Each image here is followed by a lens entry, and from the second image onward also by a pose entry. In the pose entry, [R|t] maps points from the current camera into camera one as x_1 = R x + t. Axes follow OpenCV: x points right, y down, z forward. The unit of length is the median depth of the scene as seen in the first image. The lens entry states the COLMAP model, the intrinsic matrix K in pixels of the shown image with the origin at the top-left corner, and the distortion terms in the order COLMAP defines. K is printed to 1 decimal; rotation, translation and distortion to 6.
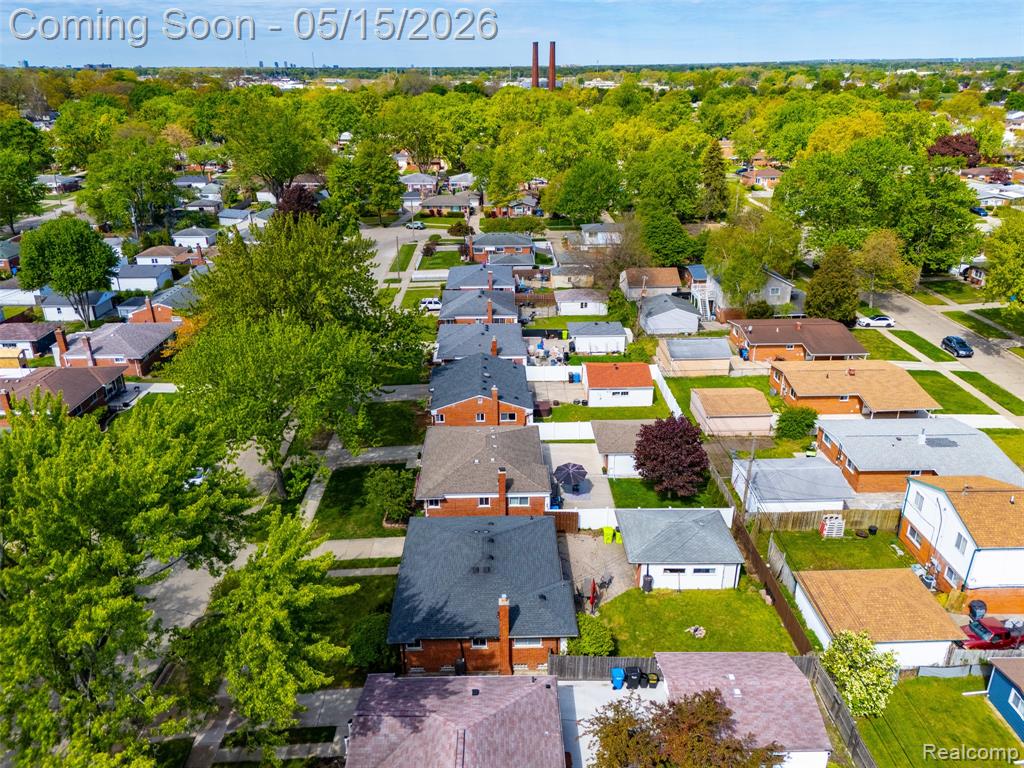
lens RADIAL K [[750.7, 0, 513.8], [0, 750.7, 385.1], [0, 0, 1]] dist [0.073746, -0.066141]
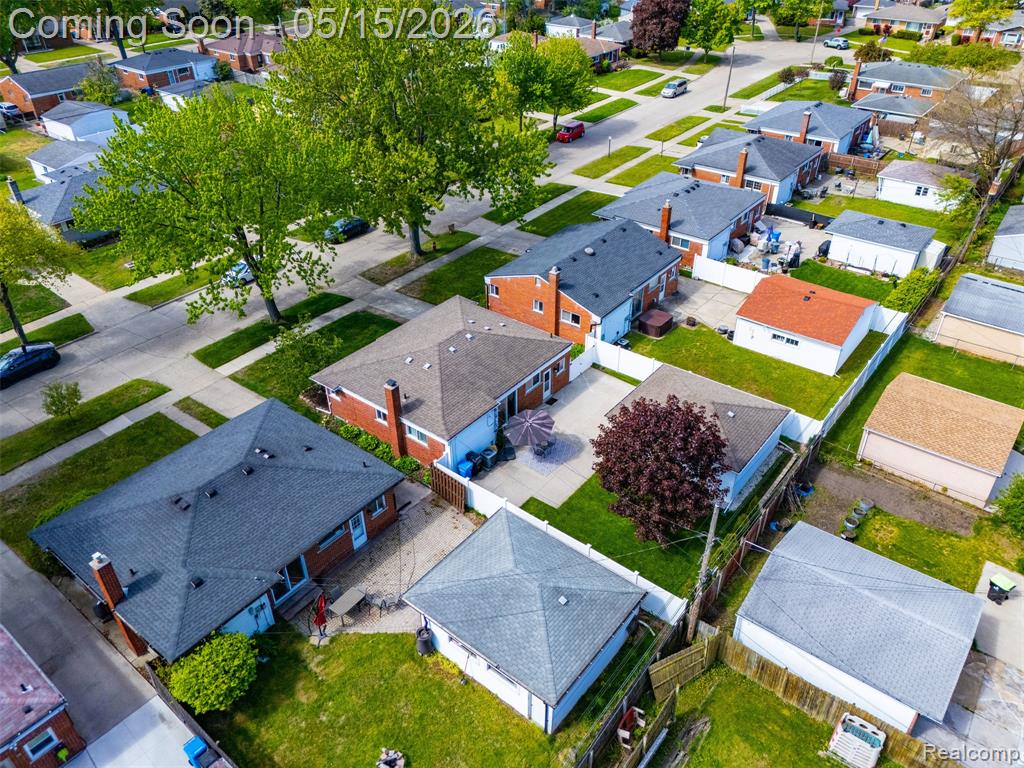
lens RADIAL K [[750.7, 0, 513.8], [0, 750.7, 385.1], [0, 0, 1]] dist [0.073746, -0.066141]
pose [[0.771307, 0.358393, -0.525966, 0.244221], [-0.238922, 0.928993, 0.282646, -0.059709], [0.589917, -0.092342, 0.802167, 0.296874]]
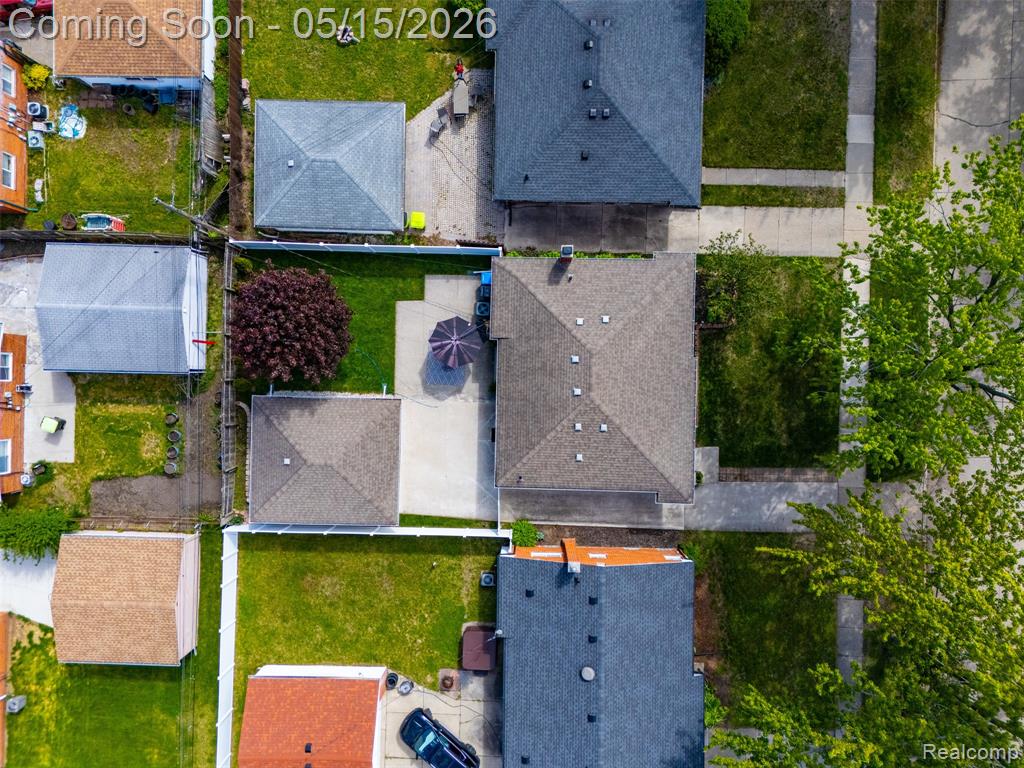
lens RADIAL K [[750.7, 0, 513.8], [0, 750.7, 385.1], [0, 0, 1]] dist [0.073746, -0.066141]
pose [[-0.998850, -0.039722, 0.026845, 0.004519], [0.040272, -0.391353, 0.919359, -0.296849], [-0.026013, 0.919383, 0.392503, 0.488319]]
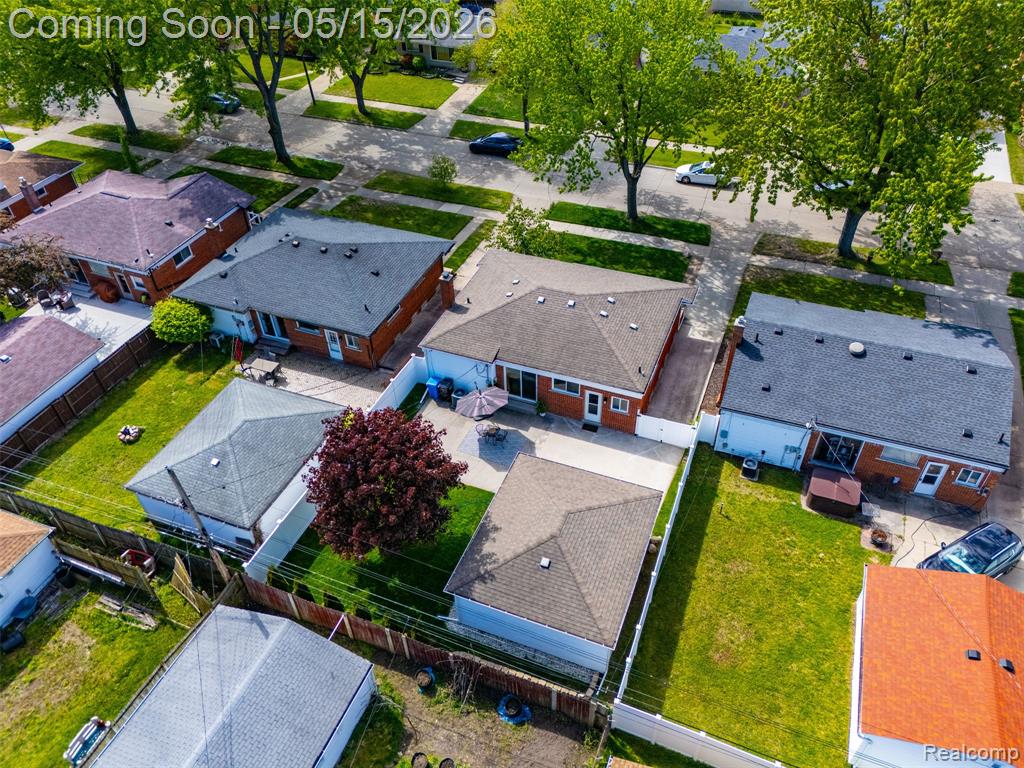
lens RADIAL K [[750.7, 0, 513.8], [0, 750.7, 385.1], [0, 0, 1]] dist [0.073746, -0.066141]
pose [[-0.386681, 0.619869, -0.682817, 0.287227], [-0.333283, 0.596439, 0.730193, -0.205631], [0.859884, 0.509923, -0.024040, 0.641595]]
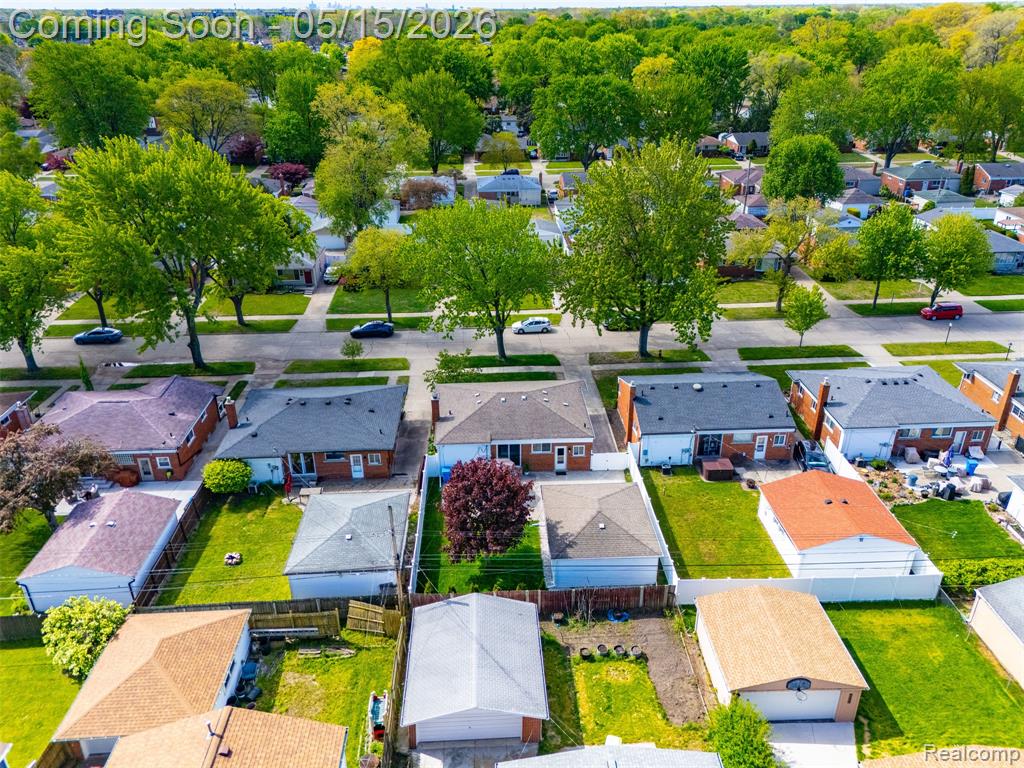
lens RADIAL K [[750.7, 0, 513.8], [0, 750.7, 385.1], [0, 0, 1]] dist [0.073746, -0.066141]
pose [[0.028029, 0.447935, -0.893627, 0.498151], [-0.380017, 0.831631, 0.404940, -0.196860], [0.924555, 0.328243, 0.193533, 0.513129]]
